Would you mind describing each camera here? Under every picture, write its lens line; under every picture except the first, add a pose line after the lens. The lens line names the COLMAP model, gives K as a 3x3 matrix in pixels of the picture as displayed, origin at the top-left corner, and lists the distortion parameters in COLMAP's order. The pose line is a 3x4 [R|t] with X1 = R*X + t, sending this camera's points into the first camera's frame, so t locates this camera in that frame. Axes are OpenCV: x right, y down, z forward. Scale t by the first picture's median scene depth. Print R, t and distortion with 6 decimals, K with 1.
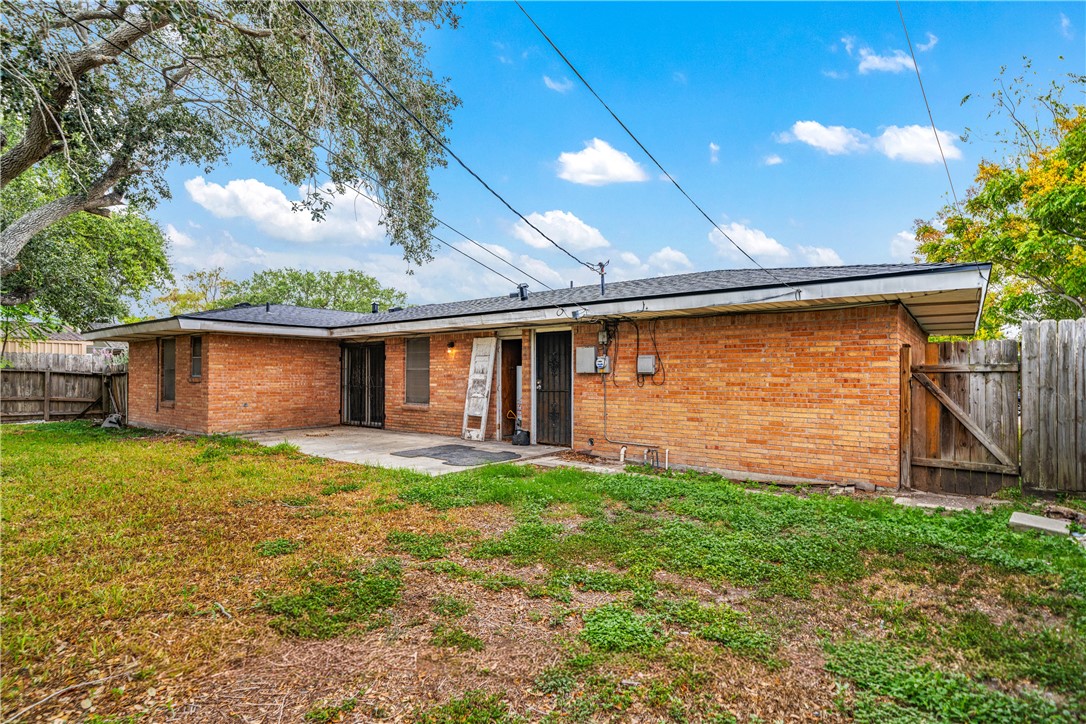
lens RADIAL K [[524.2, 0, 537.6], [0, 524.2, 365.3], [0, 0, 1]] dist [0.003178, 0.000312]
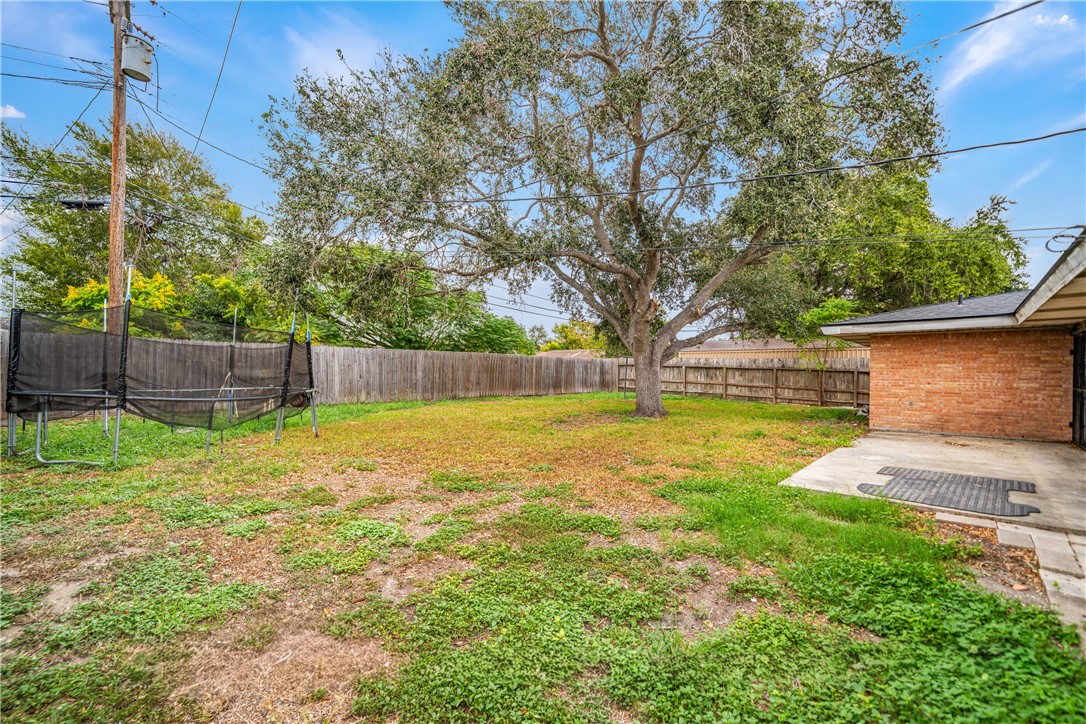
lens RADIAL K [[423.0, 0, 532.4], [0, 423.0, 368.6], [0, 0, 1]] dist [-0.002057, -0.000274]
pose [[-0.043240, -0.008670, -0.999027, 0.339362], [0.010448, 0.999904, -0.009129, 0.011089], [0.999010, -0.010833, -0.043145, 0.383609]]
